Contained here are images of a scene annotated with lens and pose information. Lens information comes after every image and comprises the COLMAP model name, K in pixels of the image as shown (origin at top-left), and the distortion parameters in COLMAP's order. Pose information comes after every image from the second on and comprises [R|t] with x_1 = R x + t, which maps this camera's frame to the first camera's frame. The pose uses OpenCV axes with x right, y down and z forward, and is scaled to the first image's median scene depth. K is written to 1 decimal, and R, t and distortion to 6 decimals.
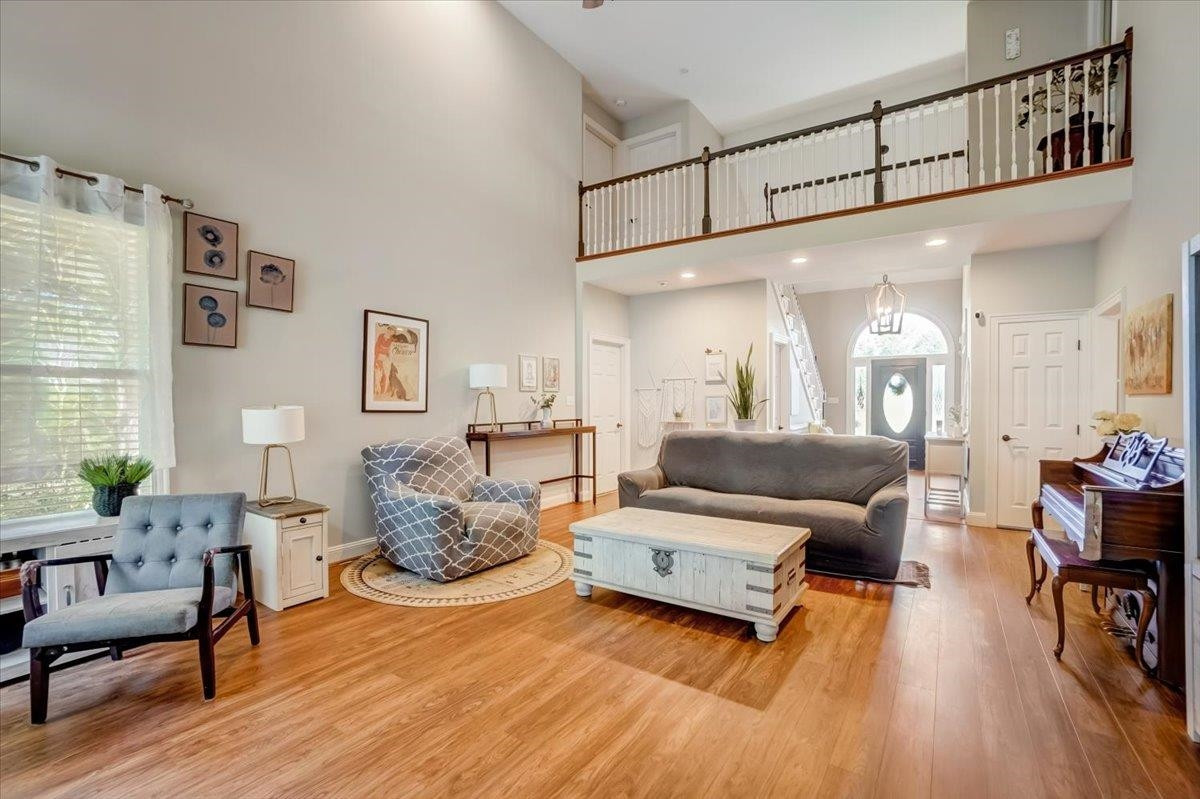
lens RADIAL K [[529.3, 0, 600.0], [0, 529.3, 399.5], [0, 0, 1]] dist [-0.056540, 0.018847]
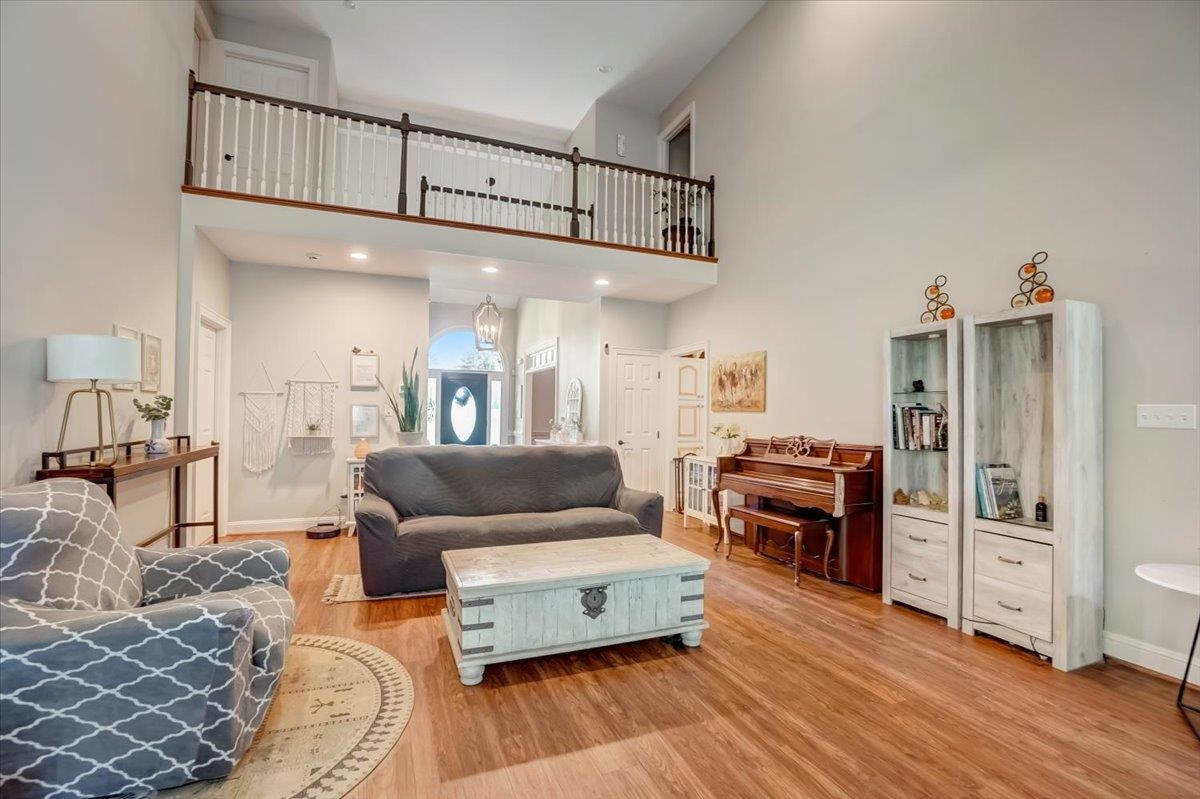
lens RADIAL K [[529.3, 0, 600.0], [0, 529.3, 399.5], [0, 0, 1]] dist [-0.056540, 0.018847]
pose [[0.561324, 0.029260, 0.827079, -0.411907], [-0.015303, 0.999571, -0.024976, 0.000352], [-0.827455, 0.001363, 0.561531, 0.353172]]
